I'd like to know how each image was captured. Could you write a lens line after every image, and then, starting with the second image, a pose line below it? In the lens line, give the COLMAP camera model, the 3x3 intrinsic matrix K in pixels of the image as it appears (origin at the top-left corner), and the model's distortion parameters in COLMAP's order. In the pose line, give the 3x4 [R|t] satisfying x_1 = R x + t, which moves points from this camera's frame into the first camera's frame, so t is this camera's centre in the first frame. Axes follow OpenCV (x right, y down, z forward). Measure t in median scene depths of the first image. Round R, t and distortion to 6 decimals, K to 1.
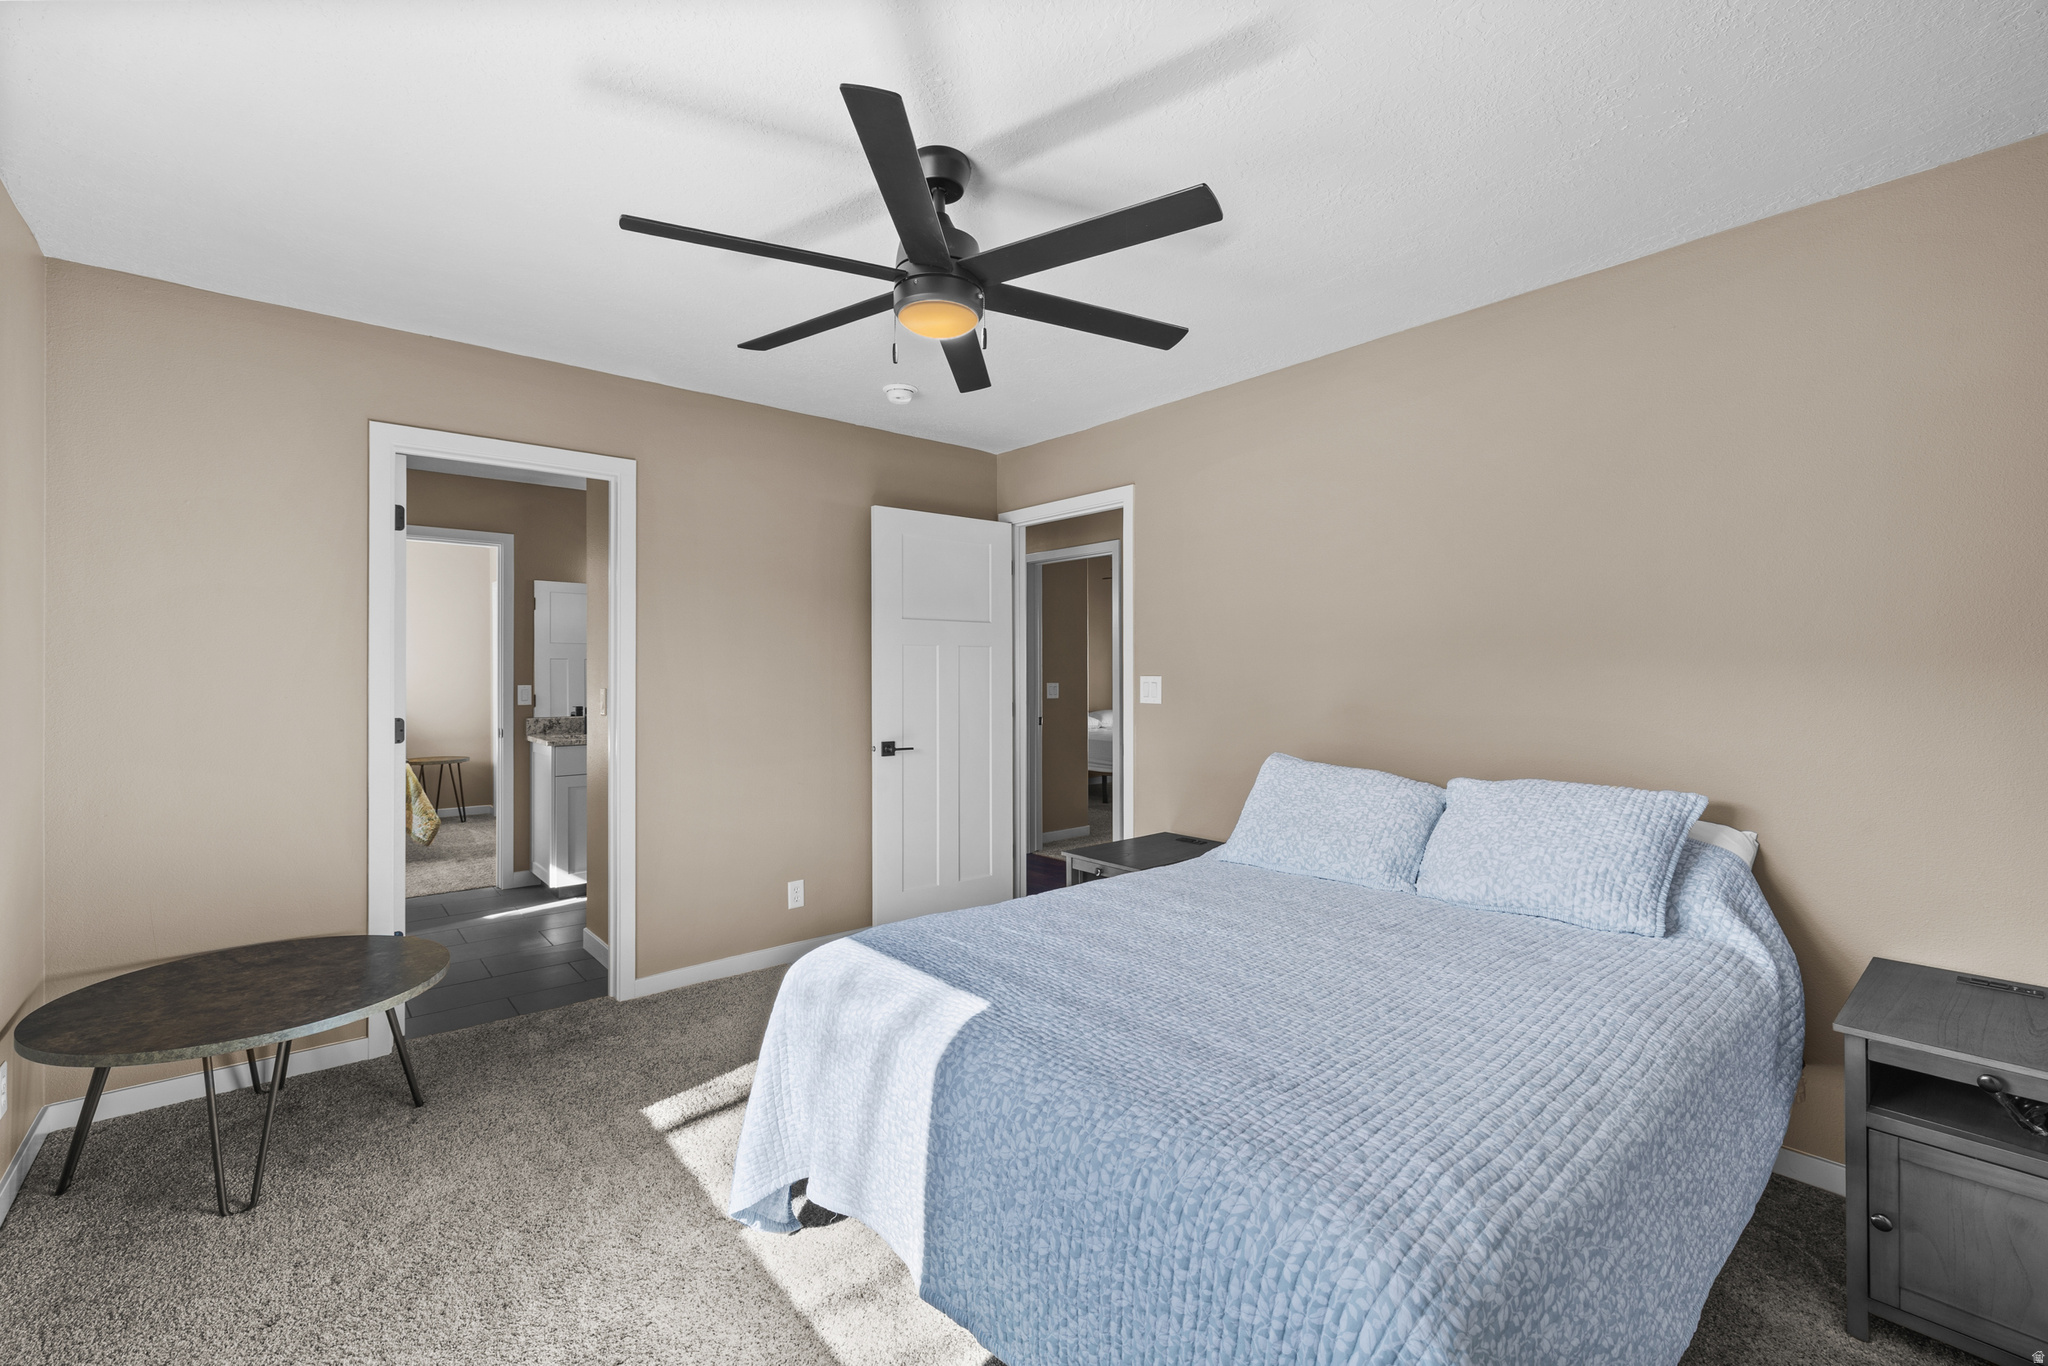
lens RADIAL K [[855.8, 0, 1016.3], [0, 855.8, 670.7], [0, 0, 1]] dist [0.001547, 0.000133]
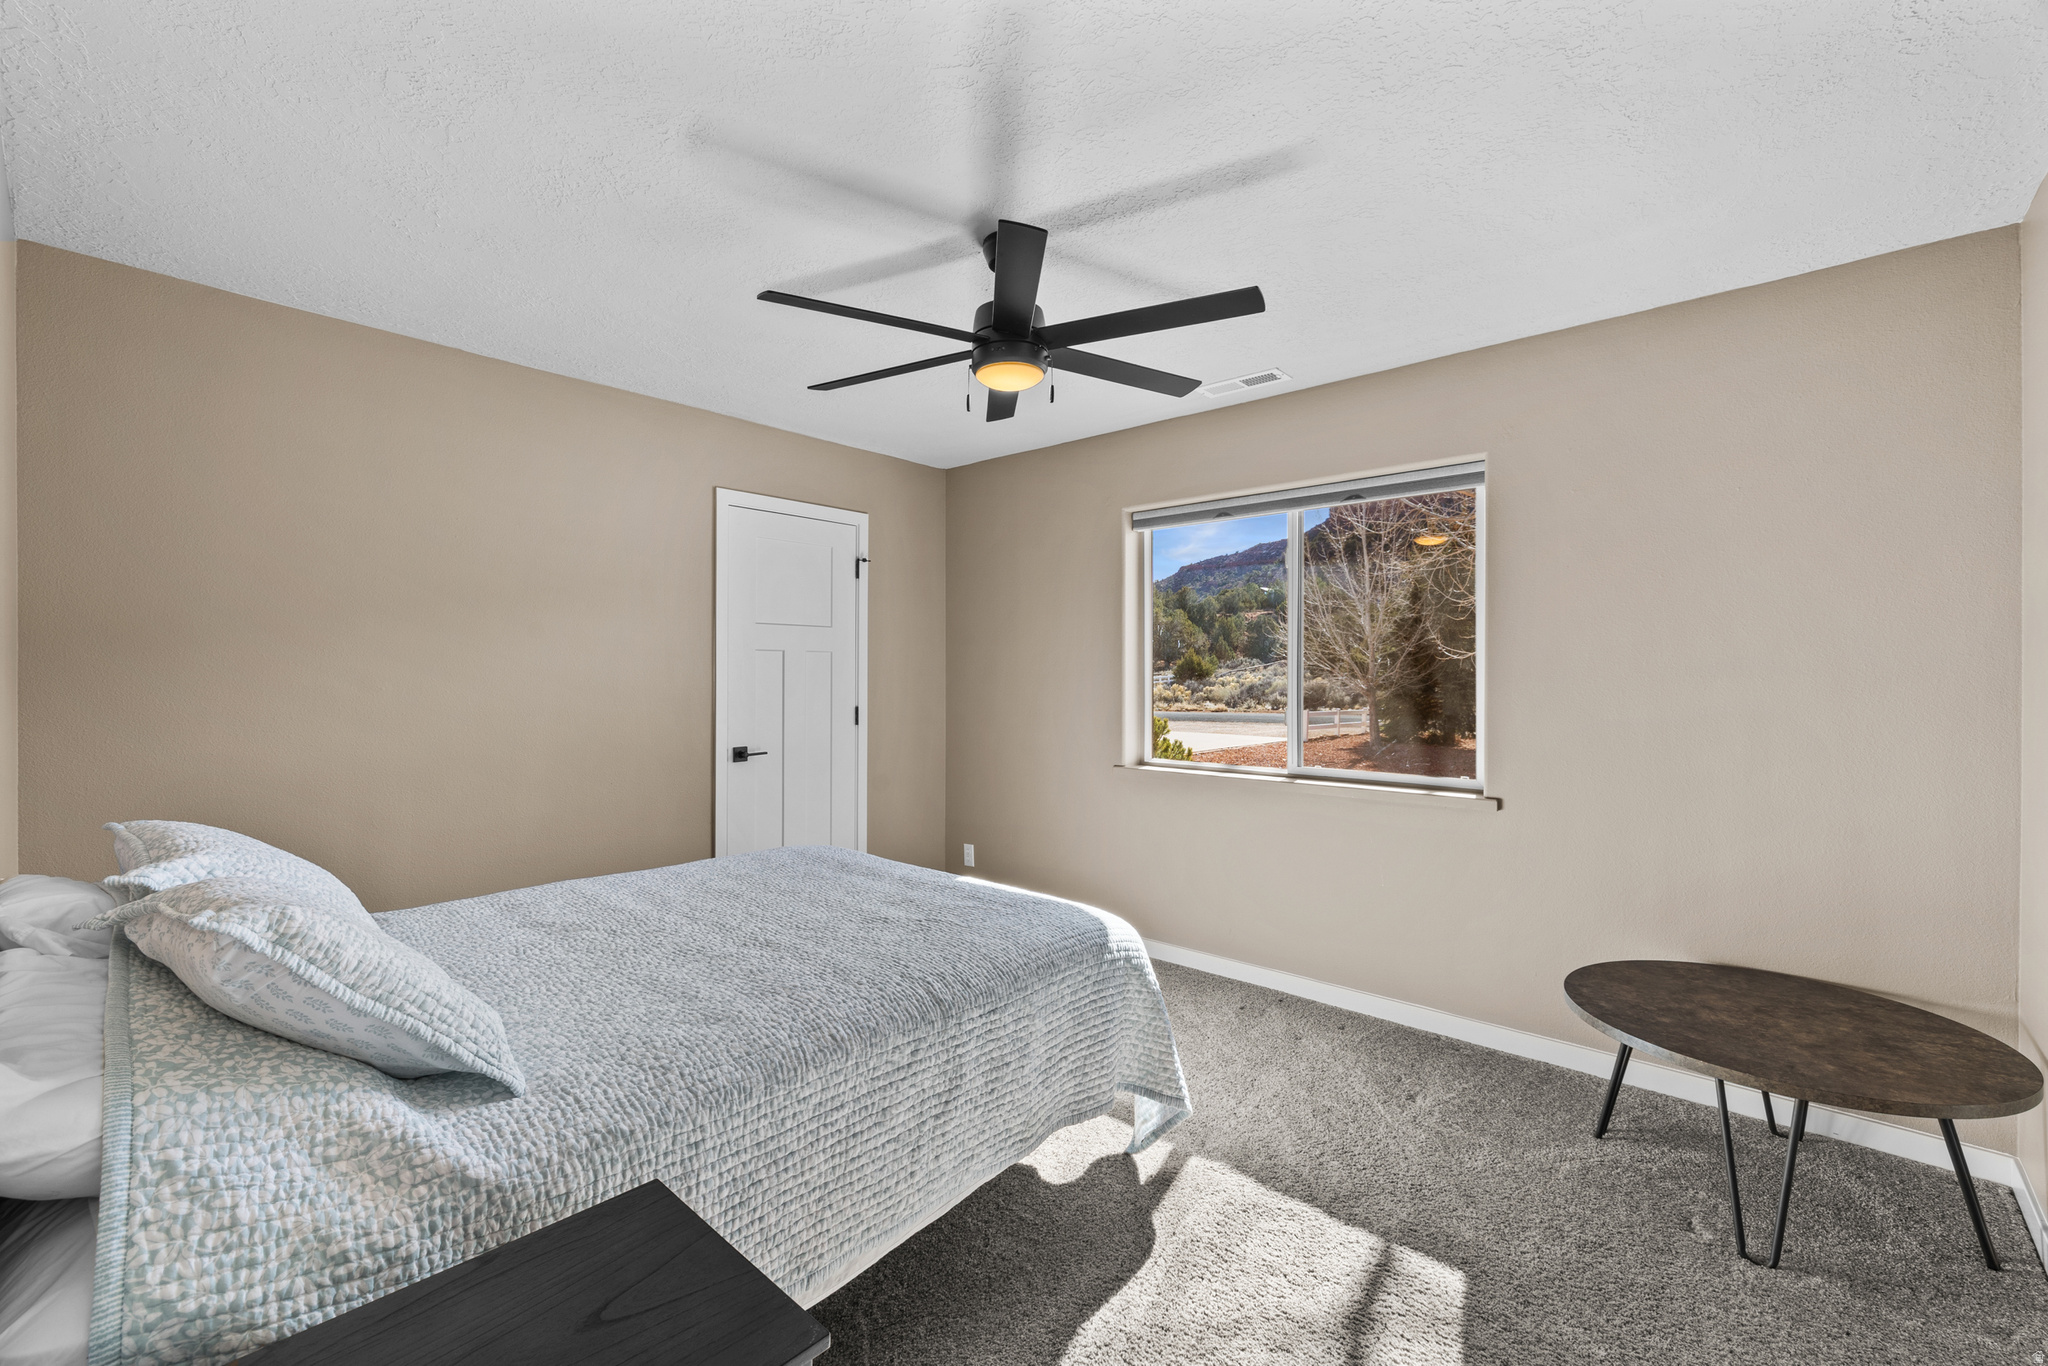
lens RADIAL K [[855.8, 0, 1016.3], [0, 855.8, 670.7], [0, 0, 1]] dist [0.001547, 0.000133]
pose [[-0.991925, 0.002305, -0.126802, 0.058412], [0.002804, 0.999989, -0.003761, -0.015647], [0.126792, -0.004087, -0.991921, 1.932313]]
